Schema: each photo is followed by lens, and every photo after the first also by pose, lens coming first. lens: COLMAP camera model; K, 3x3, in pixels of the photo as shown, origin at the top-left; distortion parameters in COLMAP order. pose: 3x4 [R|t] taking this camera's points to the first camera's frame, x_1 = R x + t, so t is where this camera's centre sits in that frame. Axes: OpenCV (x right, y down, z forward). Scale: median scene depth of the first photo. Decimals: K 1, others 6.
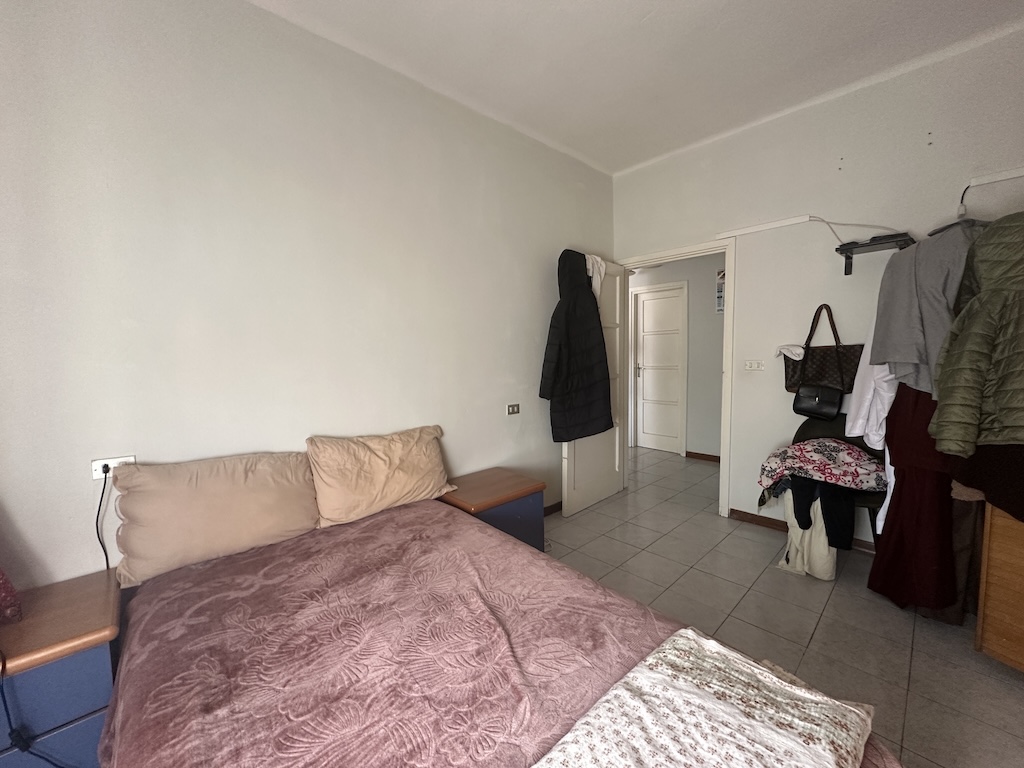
lens RADIAL K [[406.9, 0, 511.1], [0, 406.9, 382.3], [0, 0, 1]] dist [-0.002029, 0.000117]
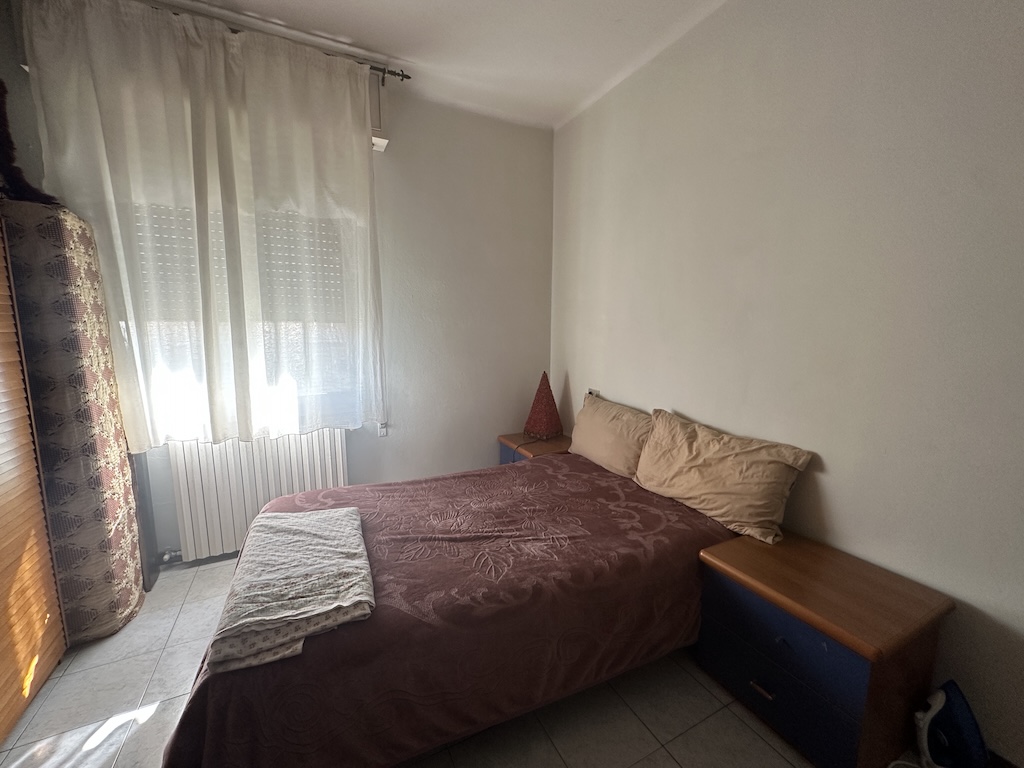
lens RADIAL K [[406.9, 0, 510.3], [0, 406.9, 383.5], [0, 0, 1]] dist [-0.002029, 0.000117]
pose [[-0.286387, 0.142490, -0.947459, 0.928521], [-0.065362, 0.983670, 0.167692, -0.132068], [0.955882, 0.109953, -0.272397, 1.172679]]
